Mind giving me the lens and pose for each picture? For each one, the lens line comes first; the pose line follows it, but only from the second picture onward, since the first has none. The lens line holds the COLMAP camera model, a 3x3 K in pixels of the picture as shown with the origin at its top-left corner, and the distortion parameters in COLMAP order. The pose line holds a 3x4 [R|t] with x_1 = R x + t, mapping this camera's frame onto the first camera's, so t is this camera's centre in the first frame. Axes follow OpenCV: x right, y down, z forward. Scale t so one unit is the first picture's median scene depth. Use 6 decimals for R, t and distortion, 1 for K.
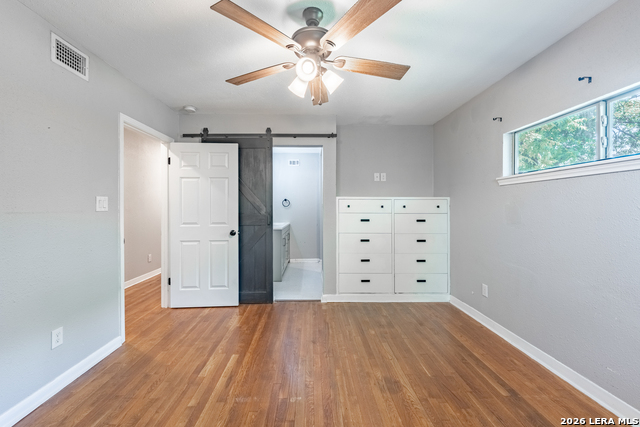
lens RADIAL K [[256.9, 0, 315.9], [0, 256.9, 209.7], [0, 0, 1]] dist [0.006336, -0.000621]
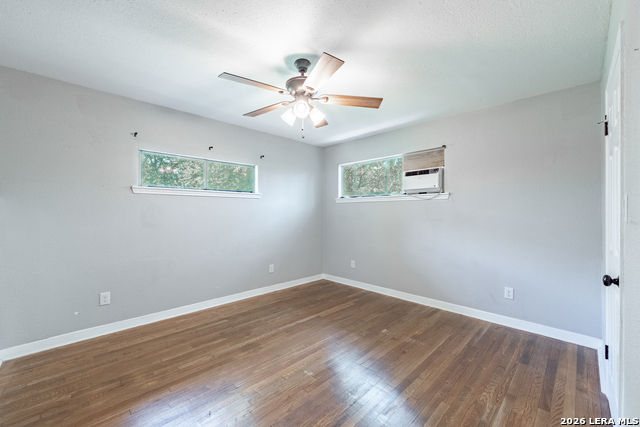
lens RADIAL K [[256.9, 0, 320.0], [0, 256.9, 212.5], [0, 0, 1]] dist [0.006336, -0.000621]
pose [[-0.679701, 0.001654, 0.733488, -0.646387], [0.006718, 0.999970, 0.003971, -0.006741], [-0.733459, 0.007627, -0.679691, 1.152748]]
